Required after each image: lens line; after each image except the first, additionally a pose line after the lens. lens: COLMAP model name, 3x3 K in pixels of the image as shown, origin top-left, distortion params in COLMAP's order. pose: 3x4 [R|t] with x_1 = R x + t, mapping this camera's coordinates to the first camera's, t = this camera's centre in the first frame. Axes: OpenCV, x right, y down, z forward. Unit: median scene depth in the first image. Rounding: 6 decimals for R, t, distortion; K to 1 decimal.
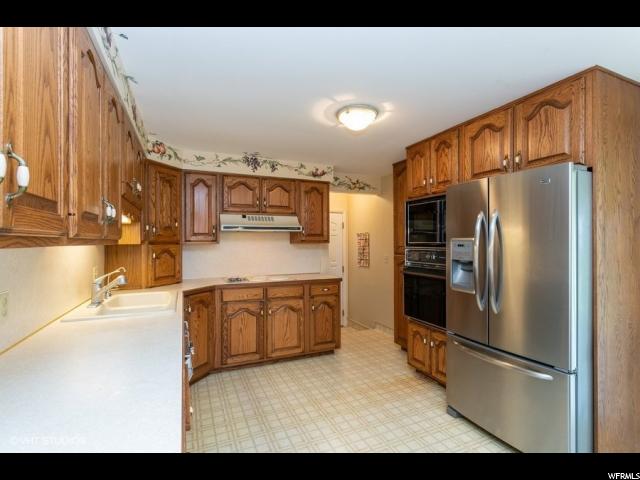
lens RADIAL K [[305.3, 0, 315.6], [0, 305.3, 239.5], [0, 0, 1]] dist [-0.000473, 0.002750]
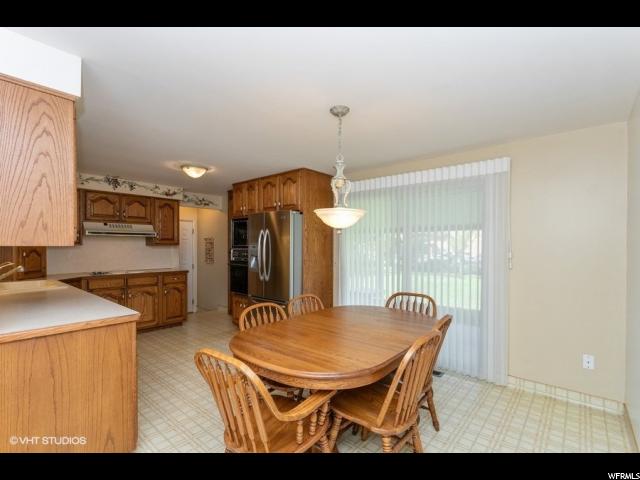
lens RADIAL K [[305.3, 0, 315.4], [0, 305.3, 249.0], [0, 0, 1]] dist [-0.000473, 0.002750]
pose [[0.904061, 0.001614, 0.427399, 0.014516], [-0.010275, 0.999786, 0.017960, -0.003454], [-0.427279, -0.020628, 0.903885, -0.552551]]
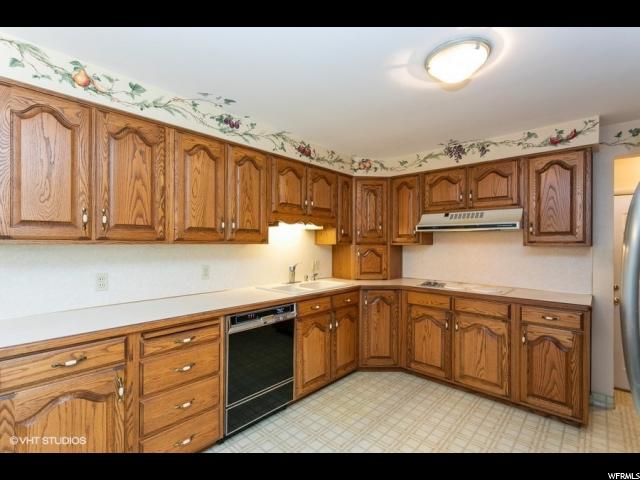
lens RADIAL K [[305.3, 0, 319.1], [0, 305.3, 242.4], [0, 0, 1]] dist [-0.000473, 0.002750]
pose [[0.398695, 0.002234, -0.917081, 0.449255], [0.000331, 0.999997, 0.002580, 0.002927], [0.917084, -0.001332, 0.398692, 0.309991]]
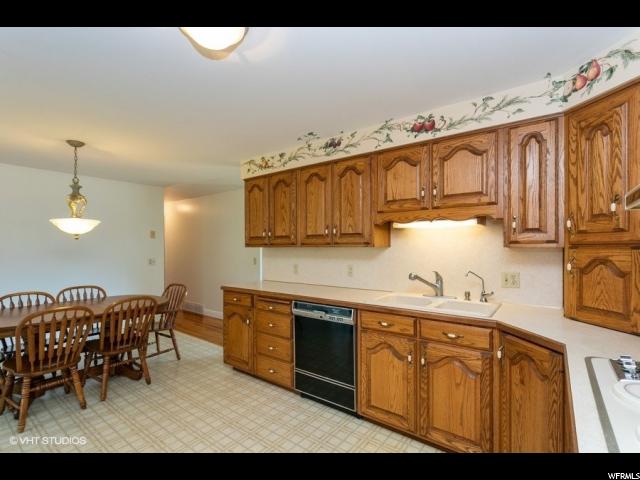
lens RADIAL K [[305.3, 0, 326.1], [0, 305.3, 249.2], [0, 0, 1]] dist [-0.000473, 0.002750]
pose [[-0.875403, 0.006834, -0.483345, 0.152430], [0.005976, 0.999977, 0.003315, 0.011186], [0.483356, 0.000013, -0.875424, 1.096563]]
